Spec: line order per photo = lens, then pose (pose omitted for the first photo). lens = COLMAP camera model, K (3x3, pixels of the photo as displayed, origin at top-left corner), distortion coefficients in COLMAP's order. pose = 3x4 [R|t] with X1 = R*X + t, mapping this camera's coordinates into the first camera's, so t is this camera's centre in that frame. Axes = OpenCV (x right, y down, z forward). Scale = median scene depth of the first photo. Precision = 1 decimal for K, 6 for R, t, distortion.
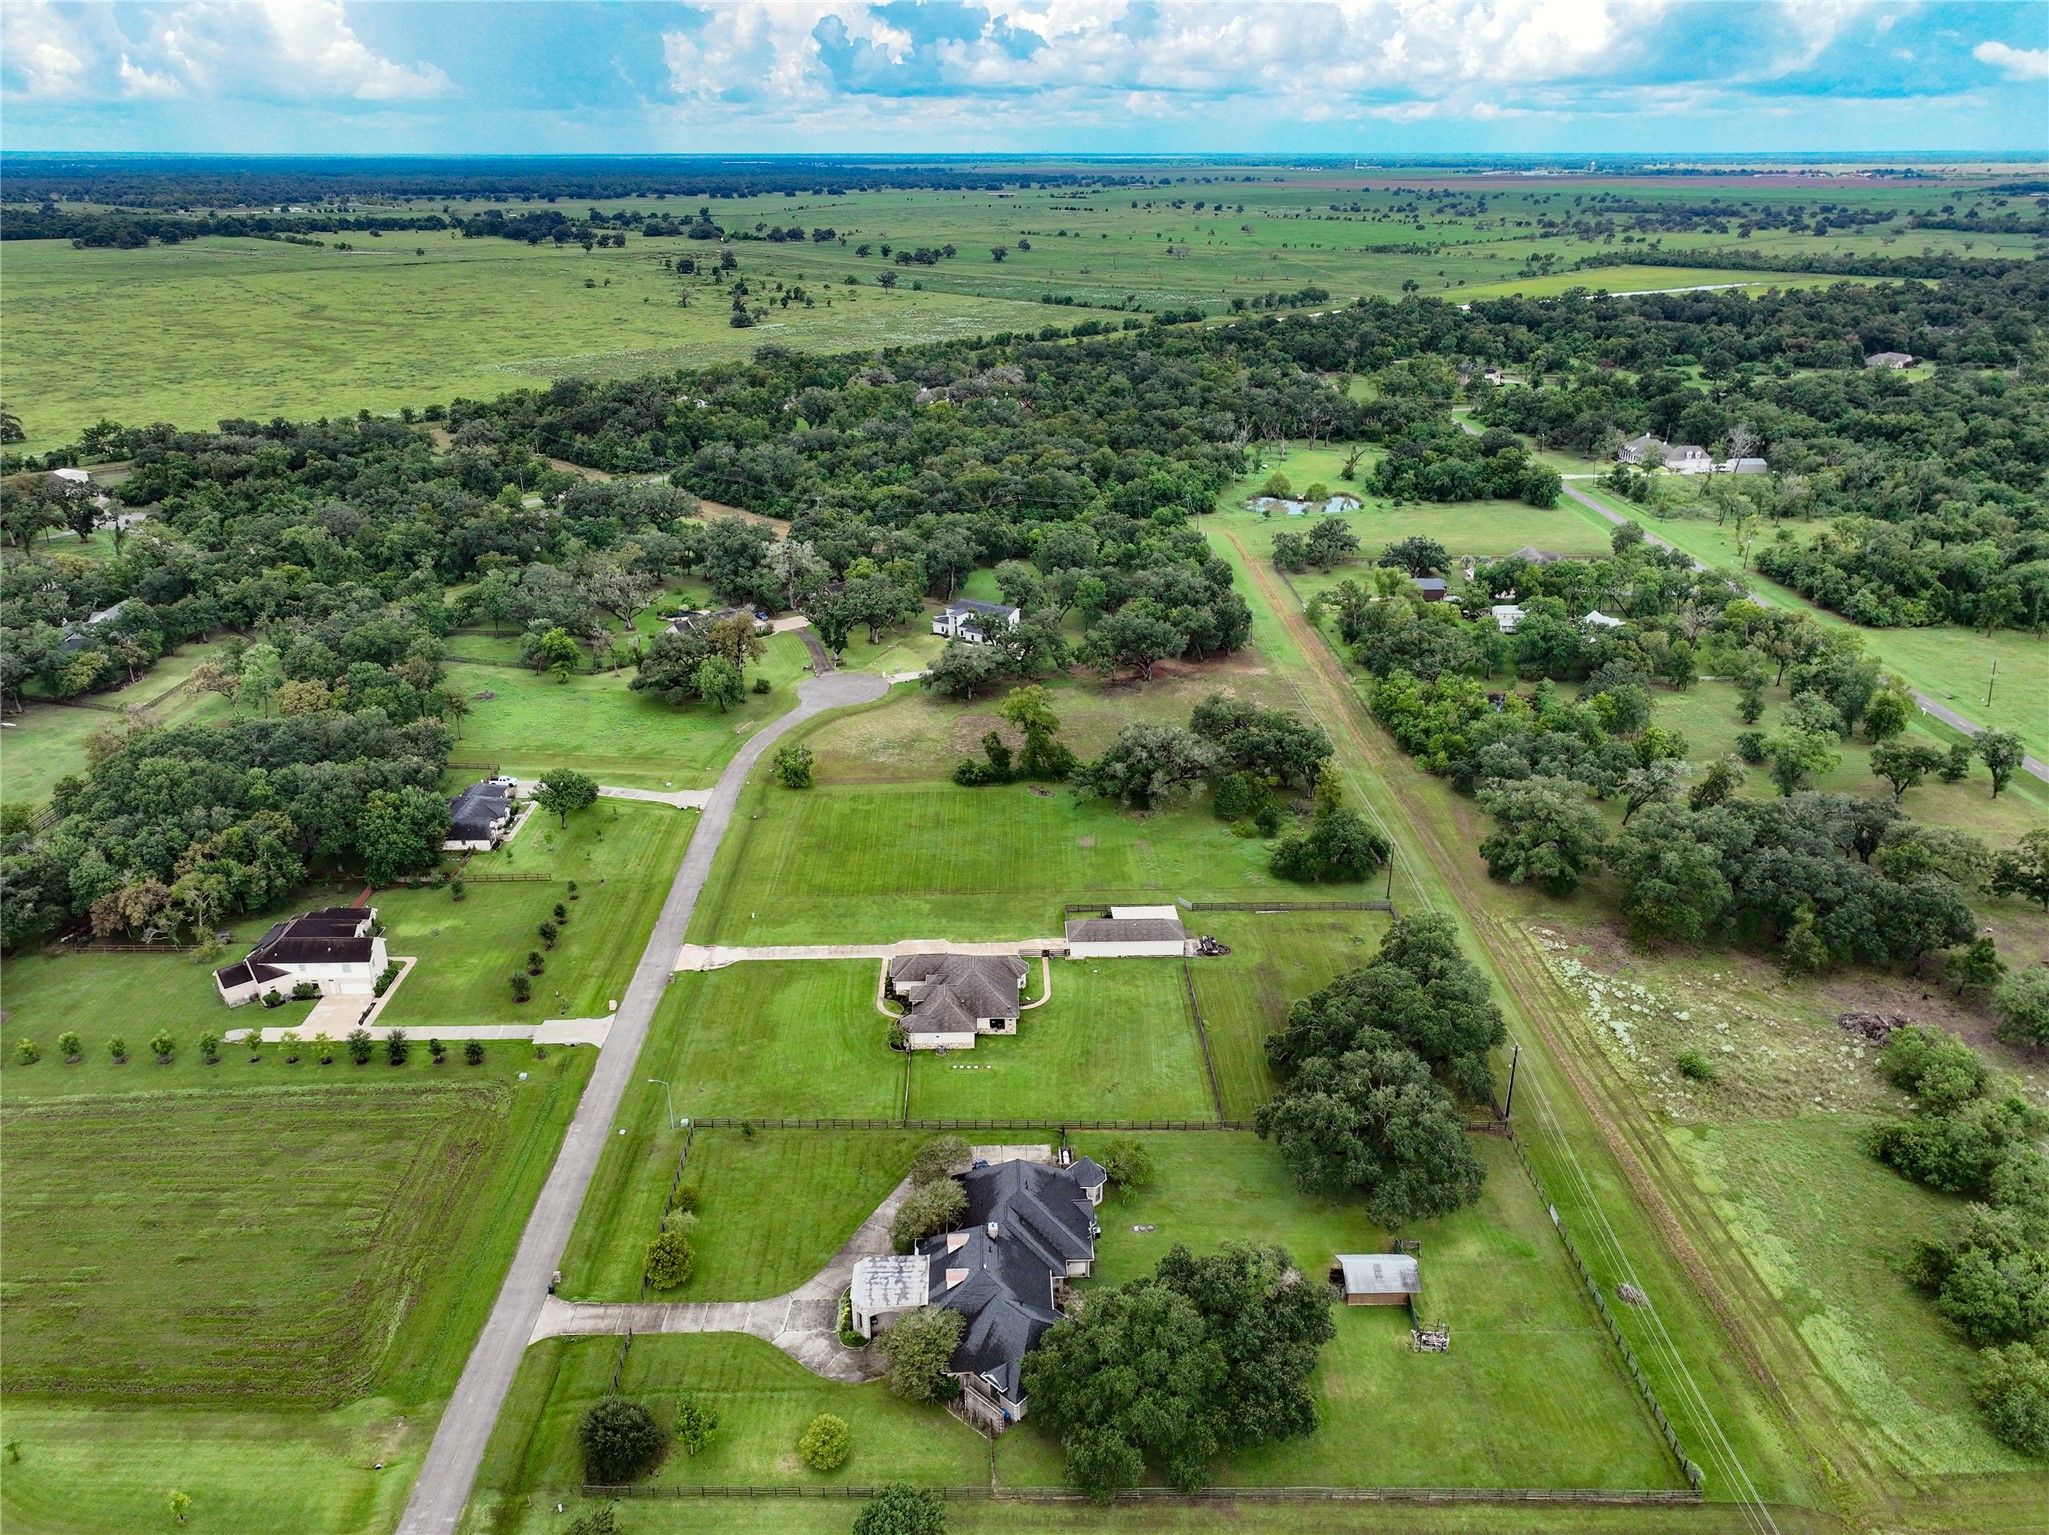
lens RADIAL K [[1448.9, 0, 1024.5], [0, 1448.9, 767.5], [0, 0, 1]] dist [0.008968, 0.007412]
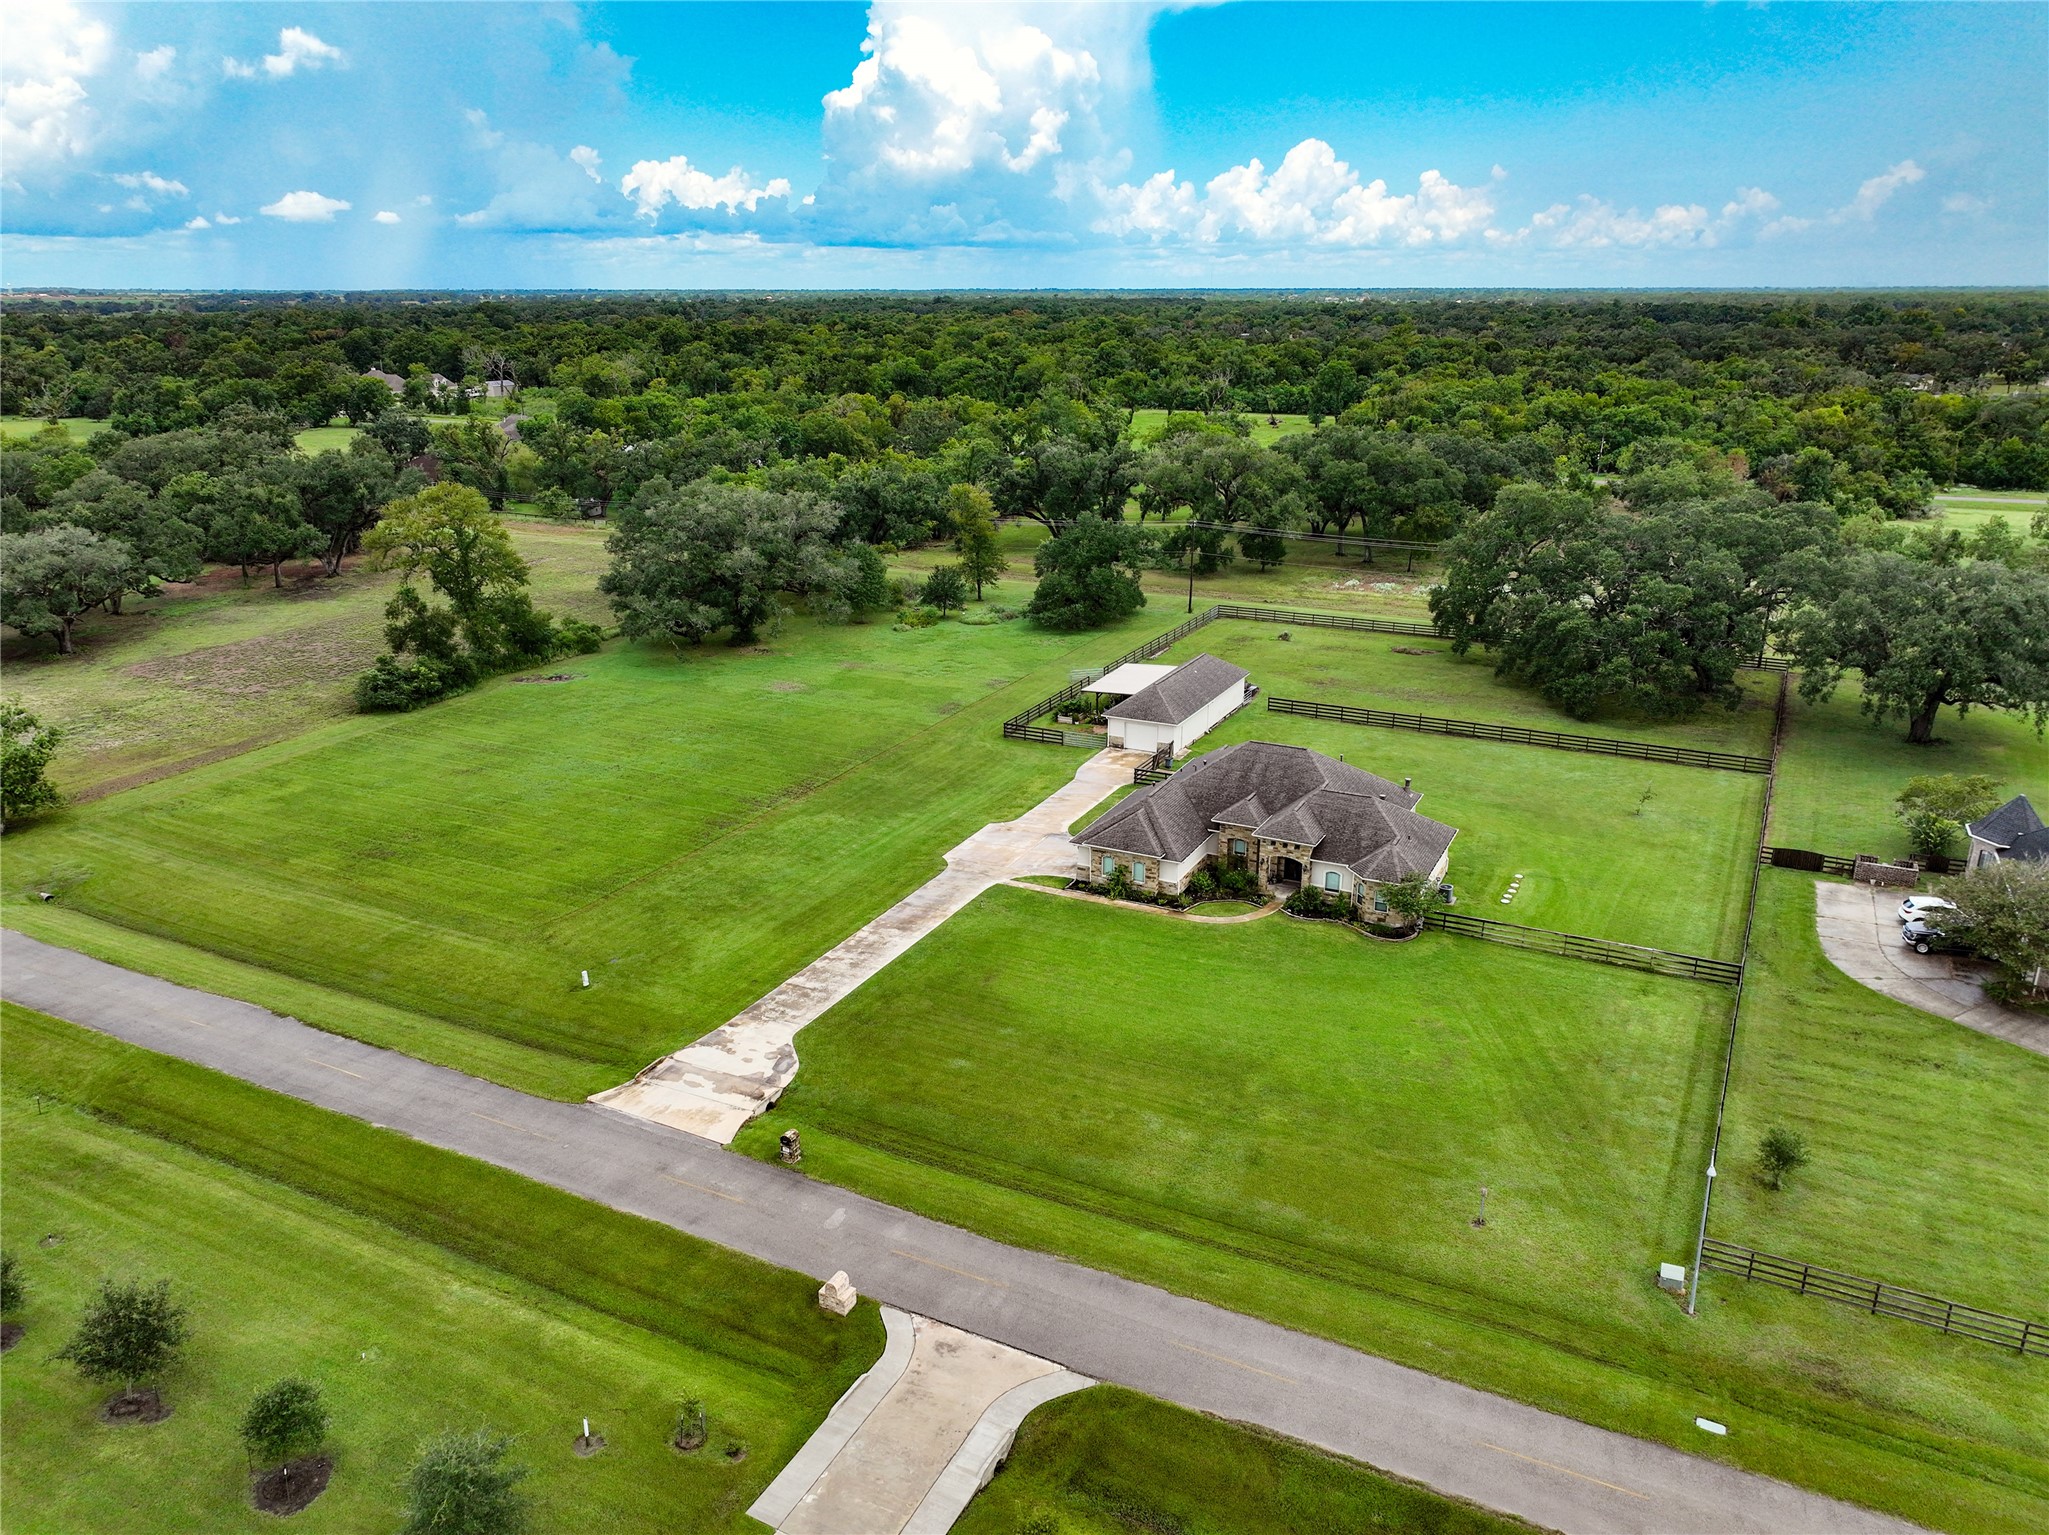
lens RADIAL K [[1448.9, 0, 1024.5], [0, 1448.9, 767.5], [0, 0, 1]] dist [0.008968, 0.007412]
pose [[0.466321, -0.279836, 0.839188, -0.422334], [0.328826, 0.935507, 0.129233, 0.042594], [-0.821230, 0.215683, 0.528264, 0.722293]]
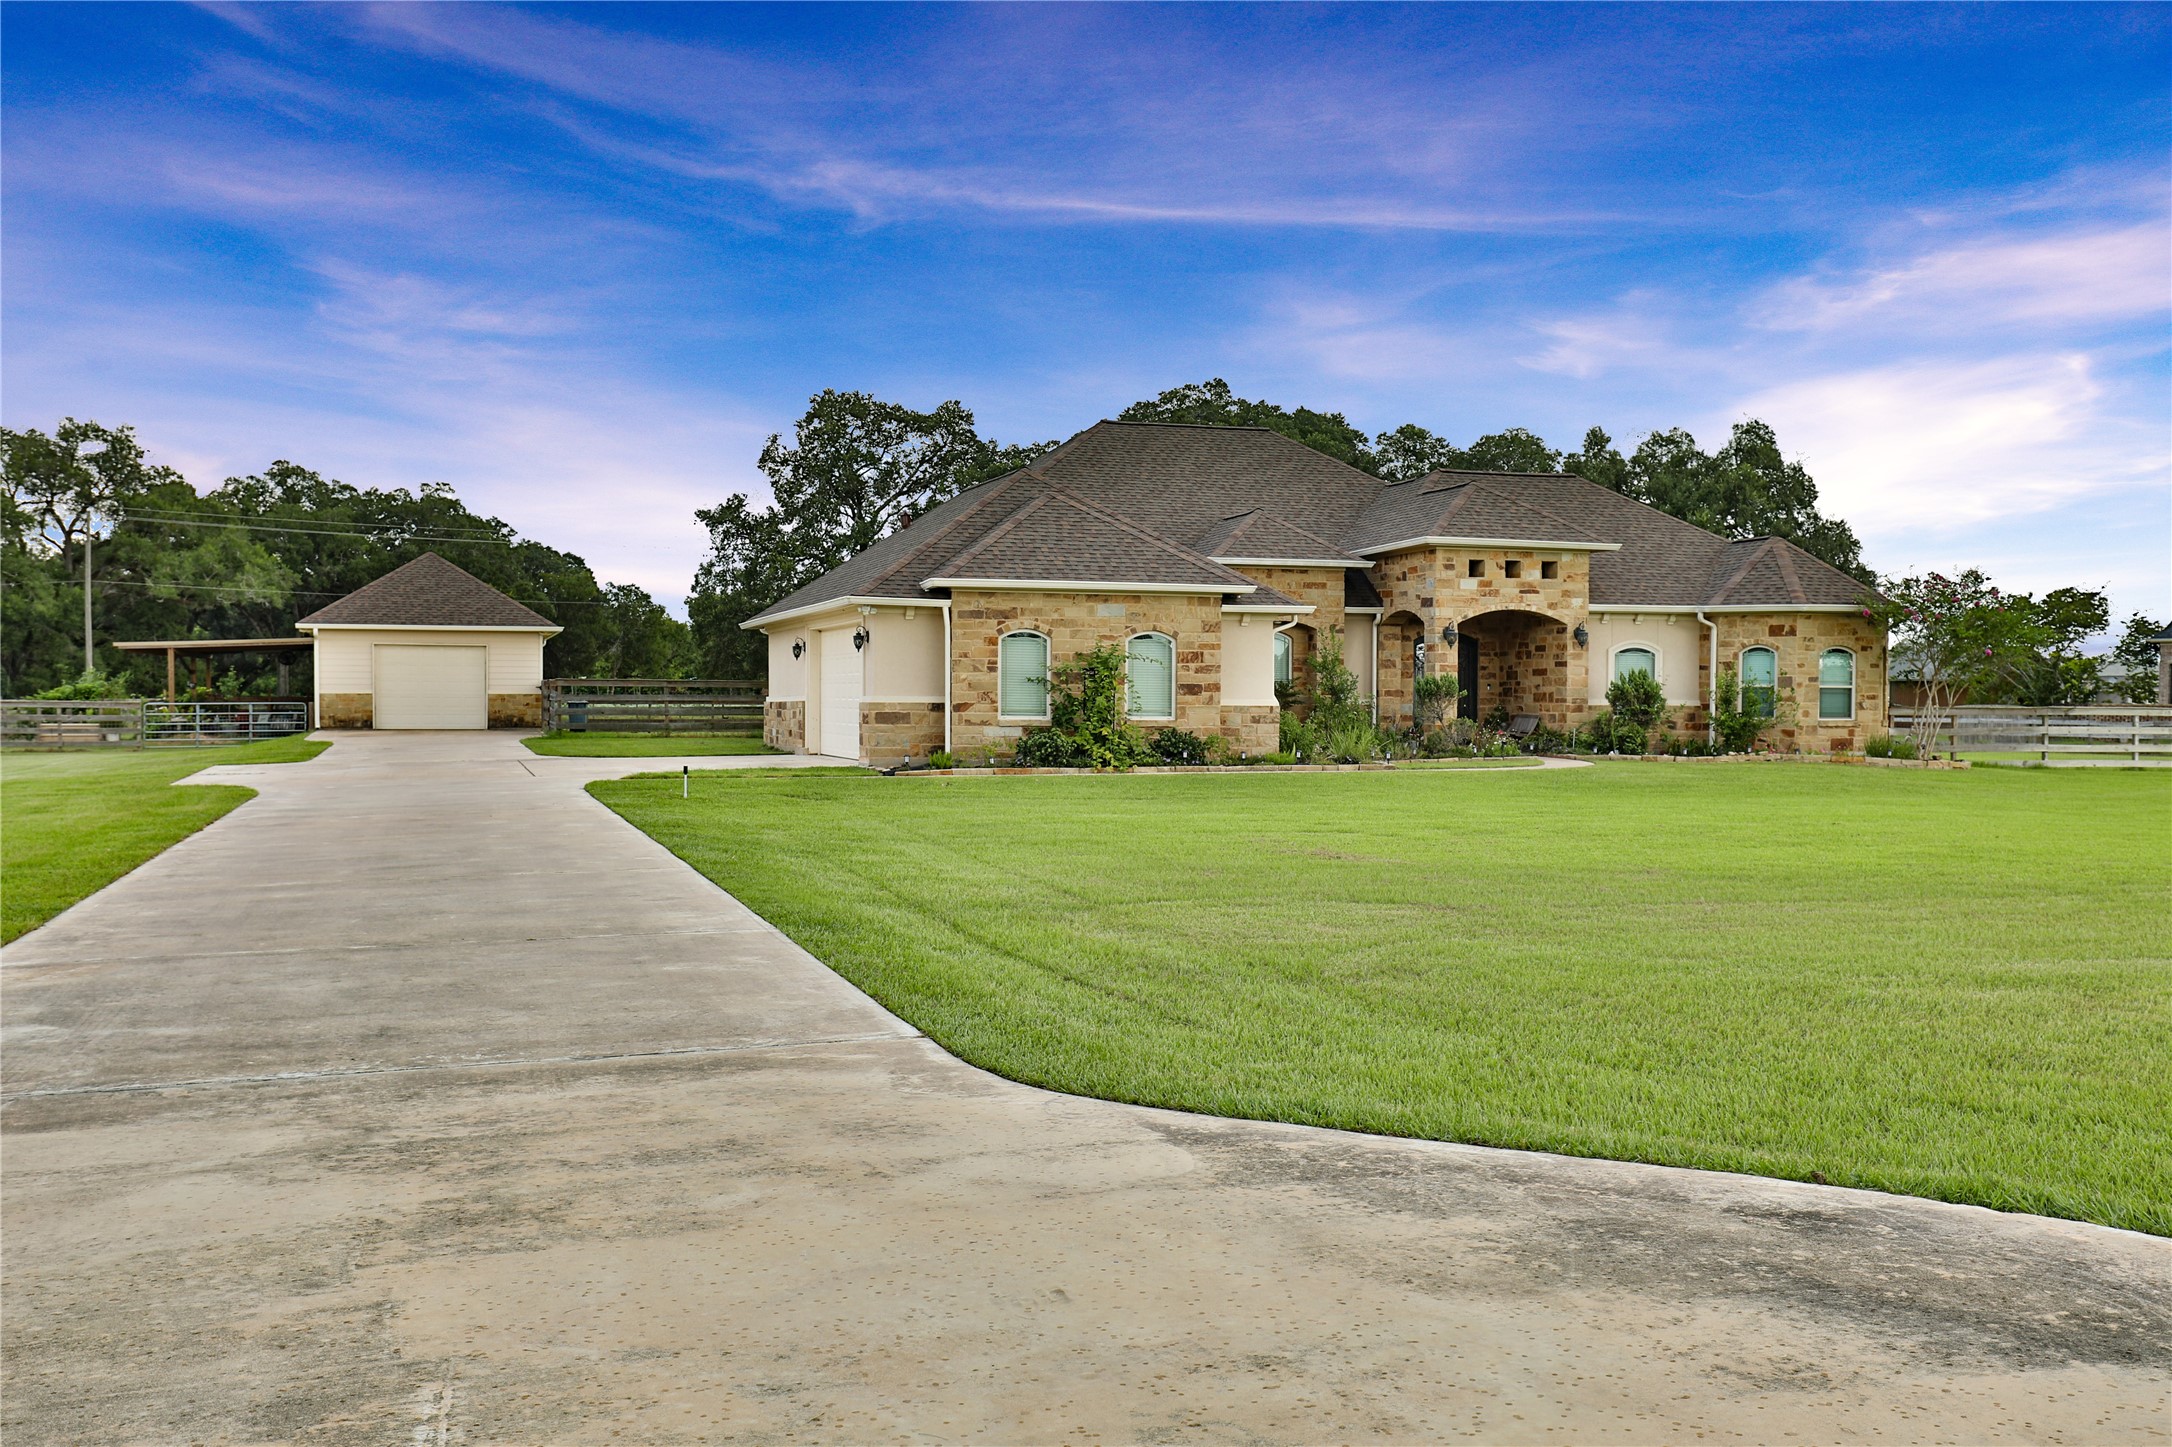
lens RADIAL K [[2049.7, 0, 1086.0], [0, 2049.7, 723.5], [0, 0, 1]] dist [0.013566, 0.005030]
pose [[-0.277678, -0.015196, 0.960554, -0.213212], [0.349992, 0.929557, 0.115882, 0.117957], [-0.894651, 0.368364, -0.252799, 0.959330]]
